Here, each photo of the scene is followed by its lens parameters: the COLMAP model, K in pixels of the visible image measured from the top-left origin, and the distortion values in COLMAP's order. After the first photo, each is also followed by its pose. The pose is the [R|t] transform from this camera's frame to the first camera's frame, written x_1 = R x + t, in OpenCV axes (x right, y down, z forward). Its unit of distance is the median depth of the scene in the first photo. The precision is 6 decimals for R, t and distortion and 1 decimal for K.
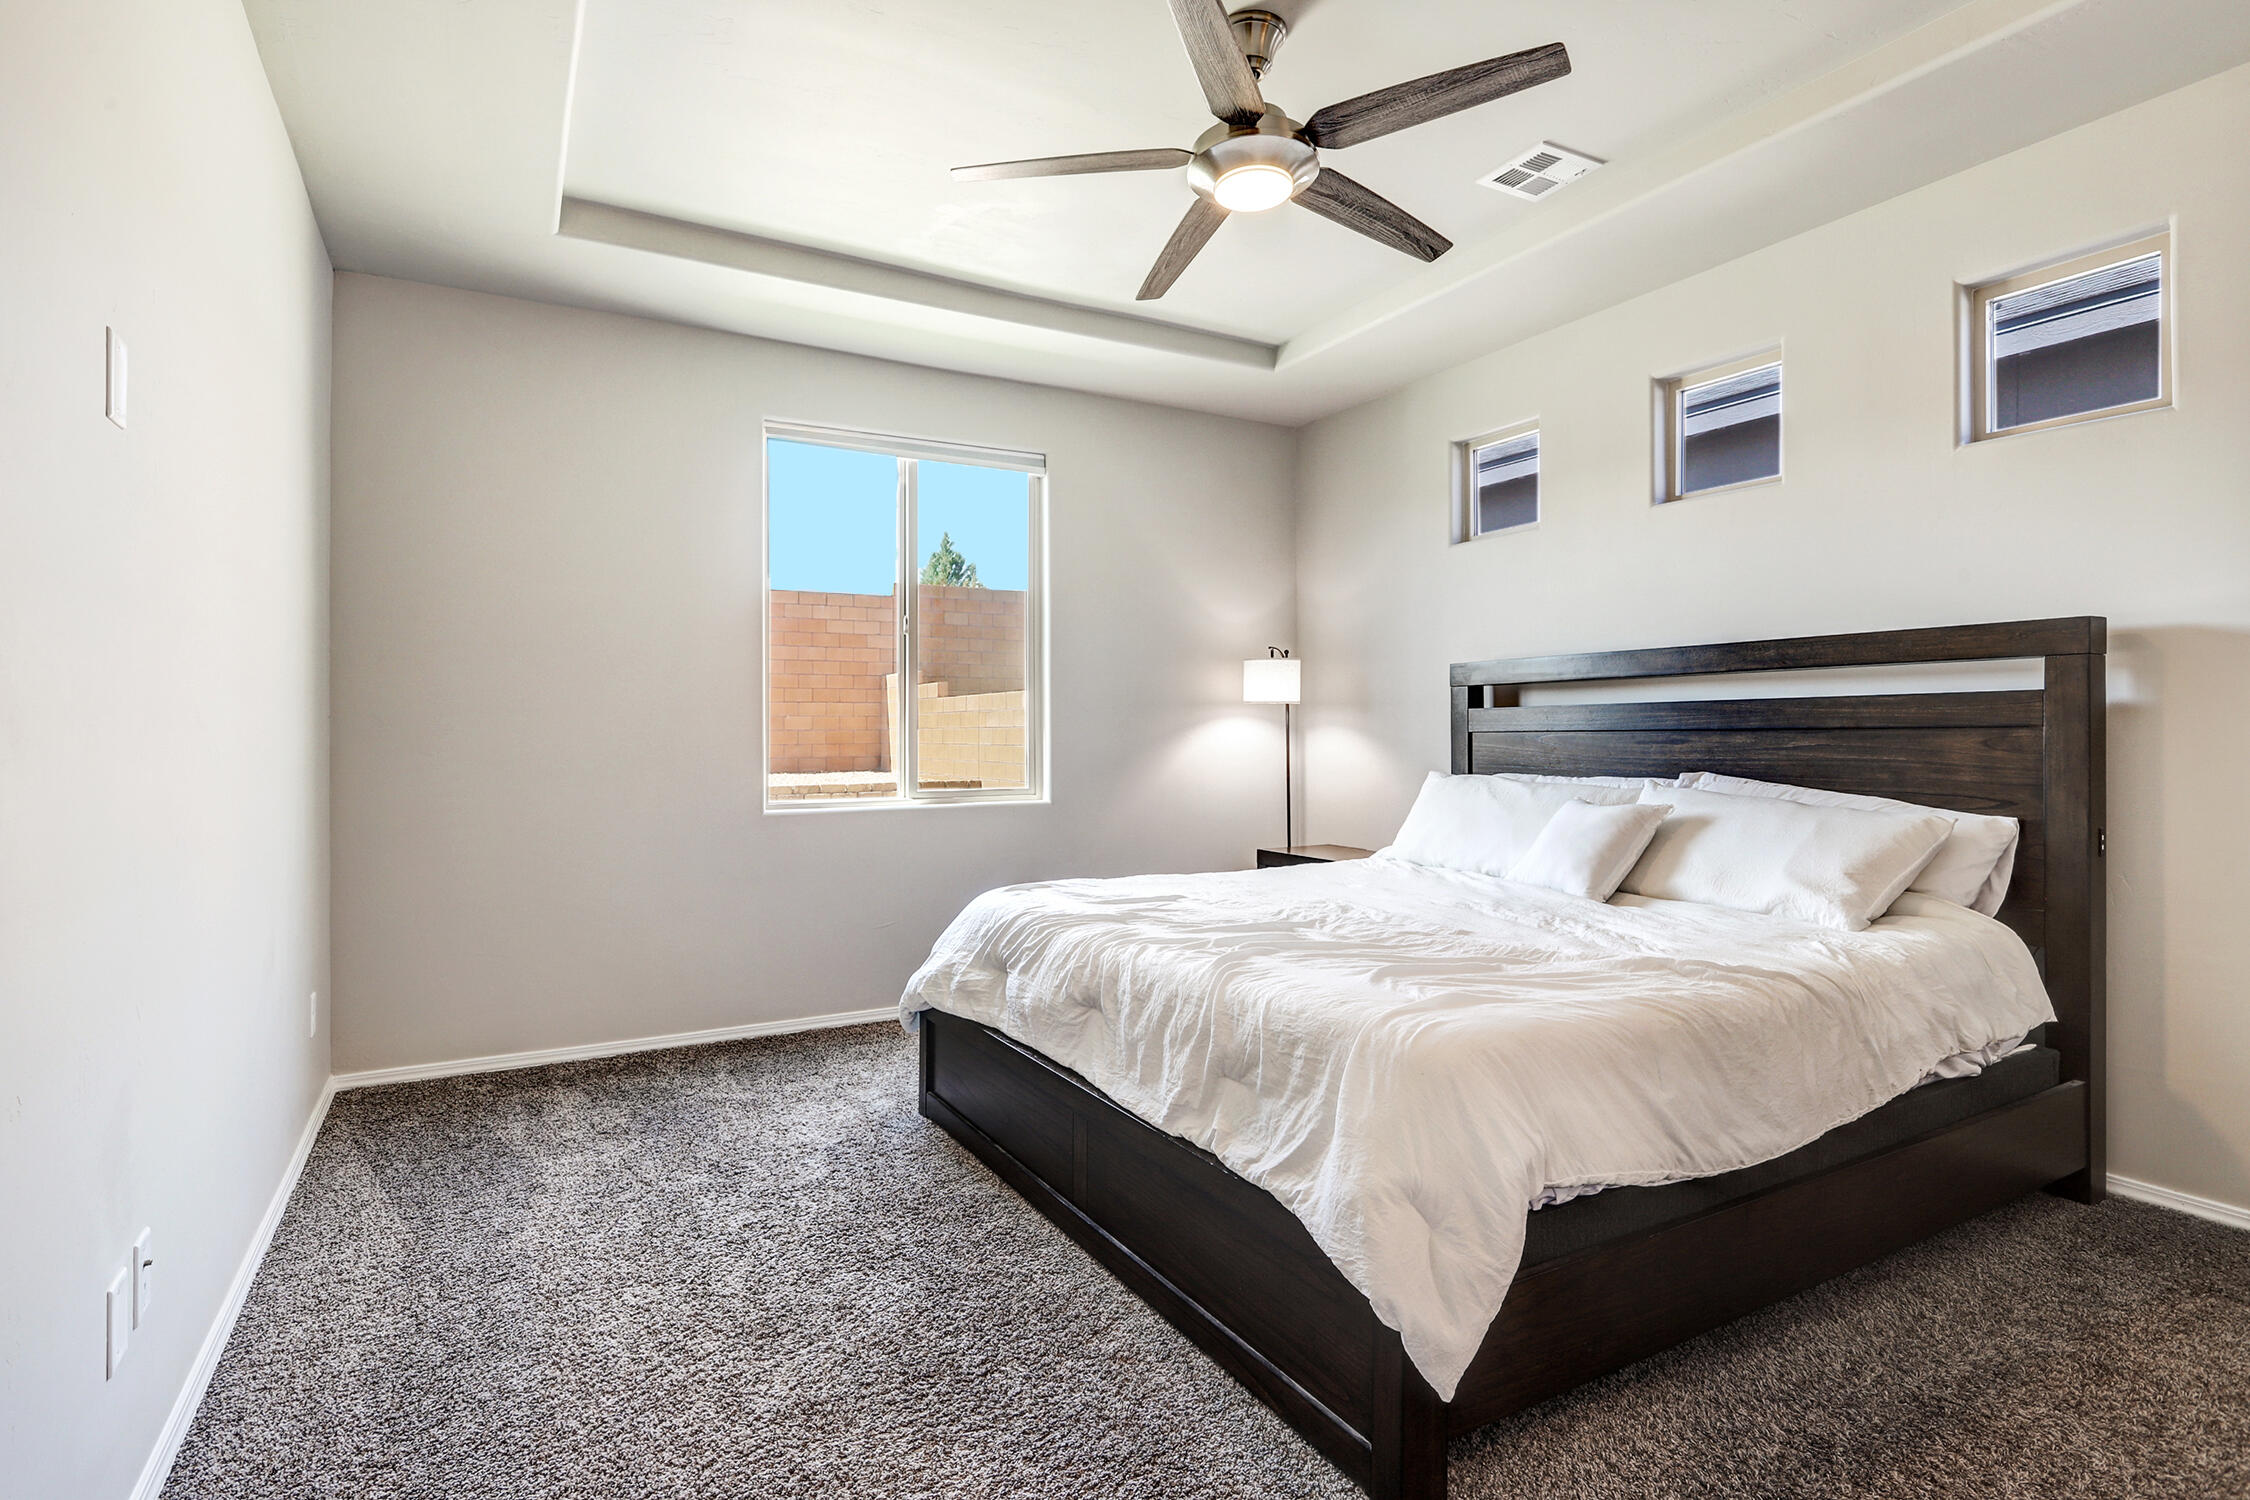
lens RADIAL K [[1126.0, 0, 1125.0], [0, 1126.0, 750.0], [0, 0, 1]] dist [0.001104, 0.000150]
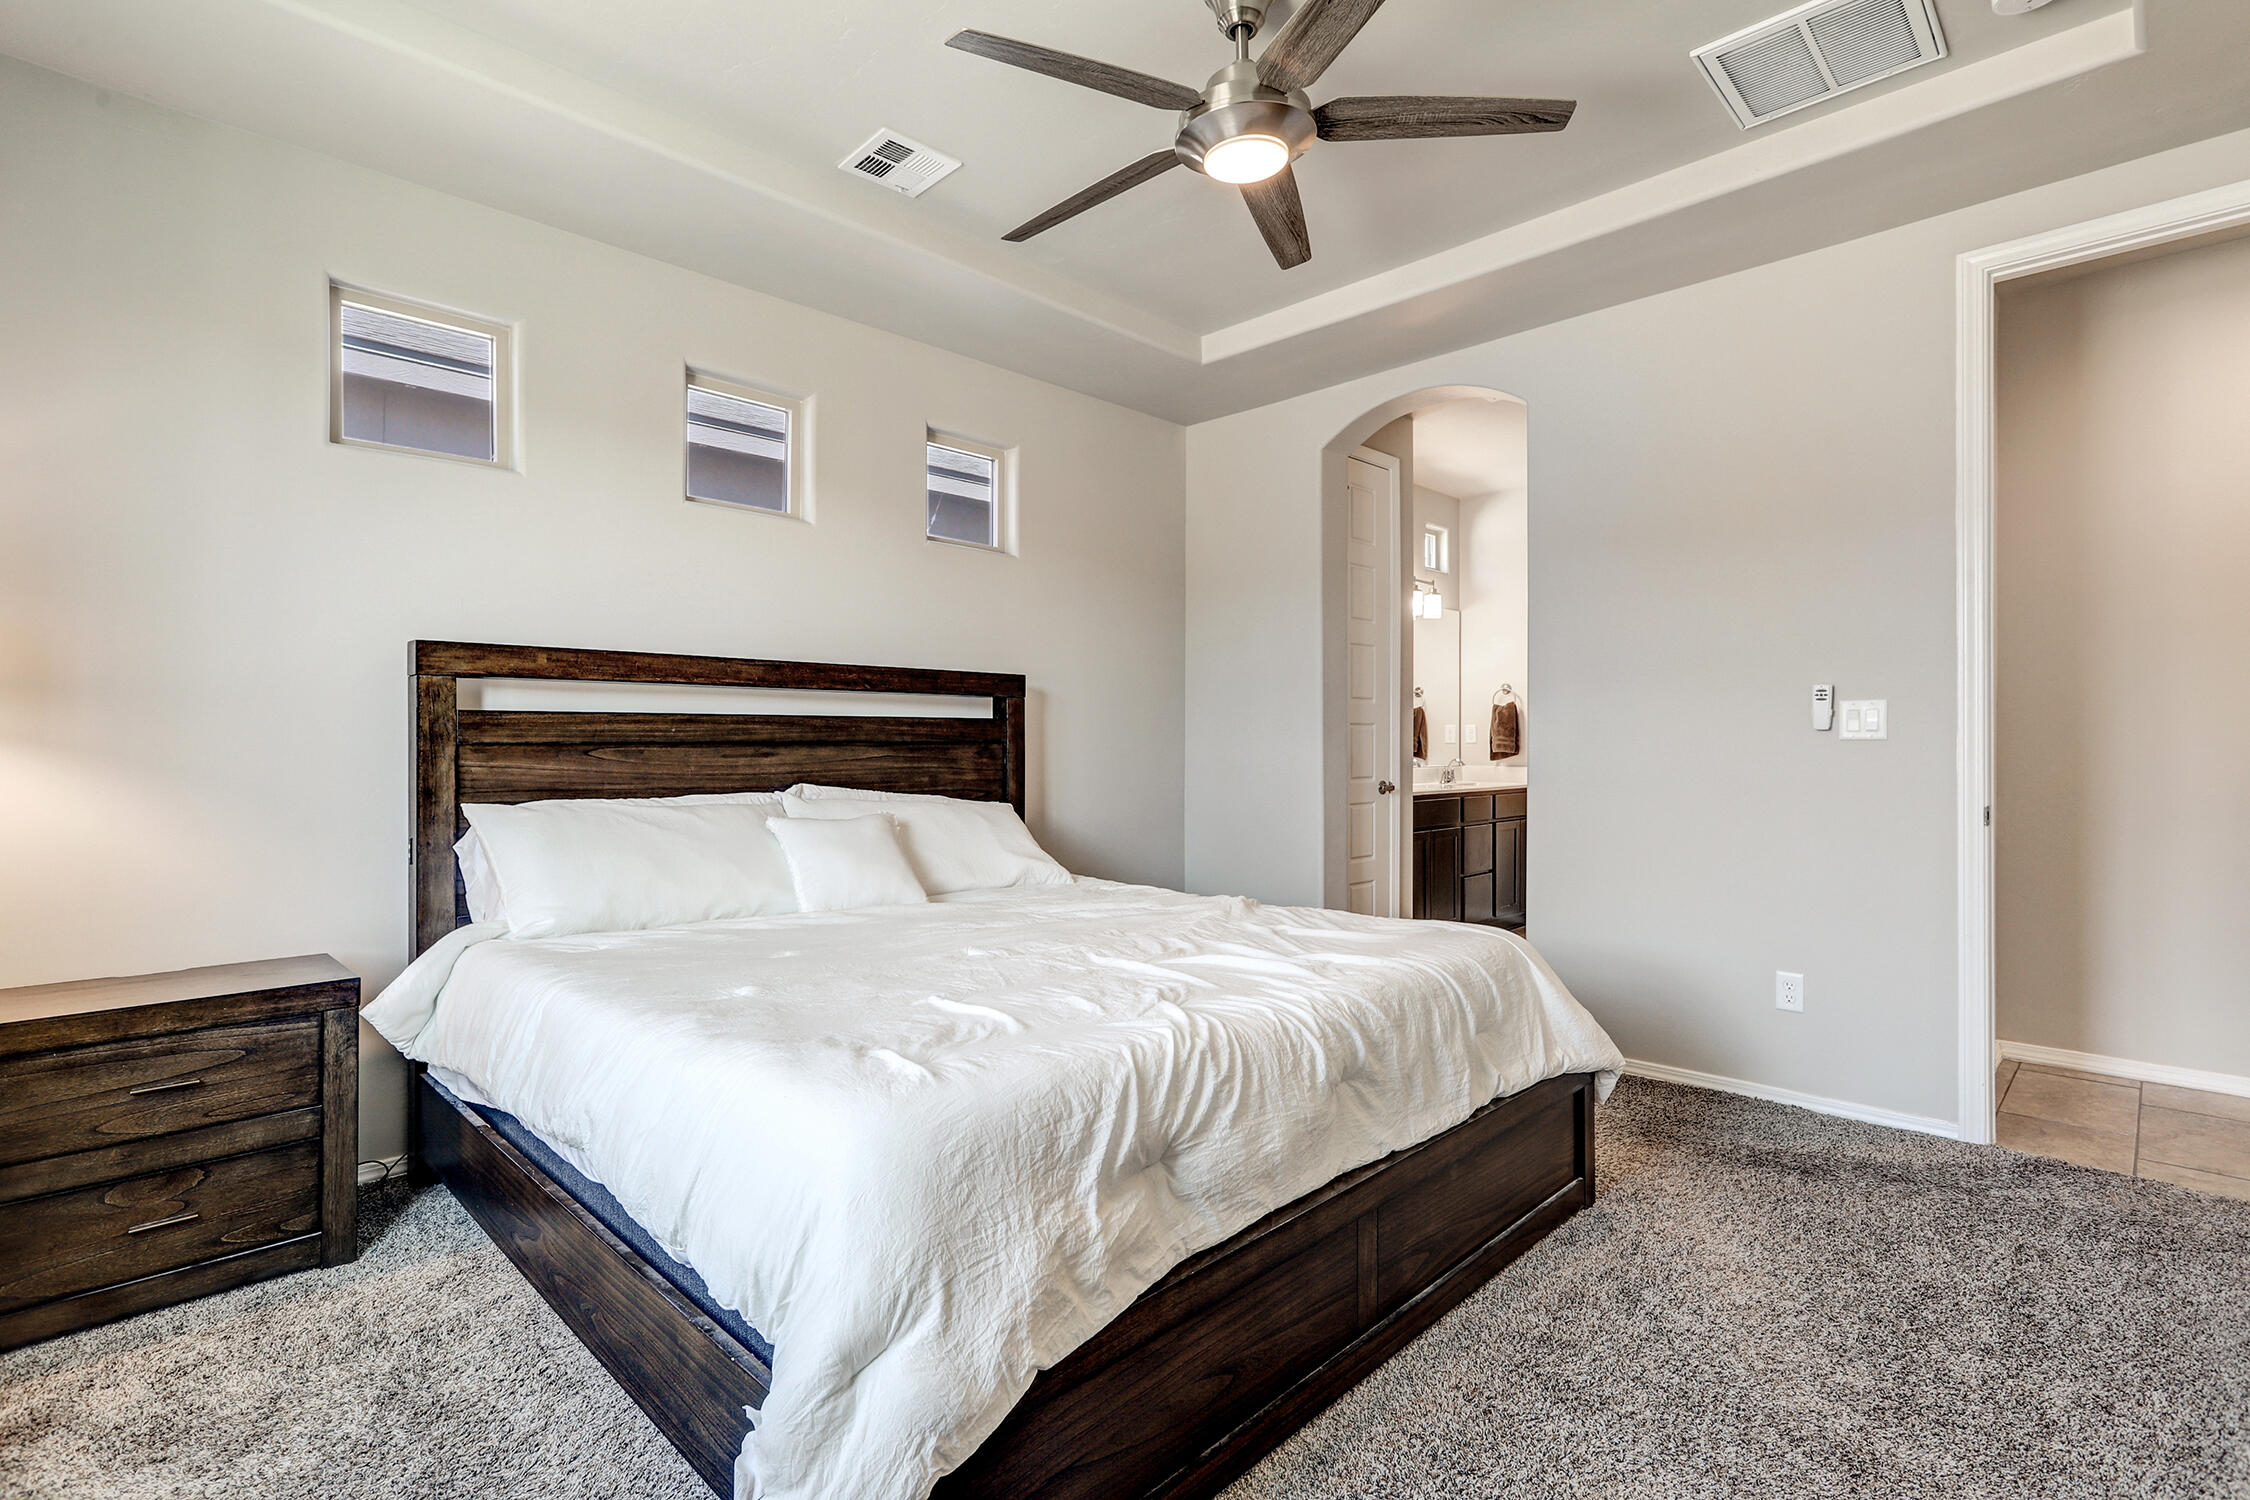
lens RADIAL K [[1063.4, 0, 1125.0], [0, 1063.4, 750.0], [0, 0, 1]] dist [0.008566, -0.000156]
pose [[-0.273573, 0.003471, 0.961845, -0.562799], [0.018180, 0.999834, 0.001563, -0.008069], [-0.961679, 0.017914, -0.273591, 1.067385]]
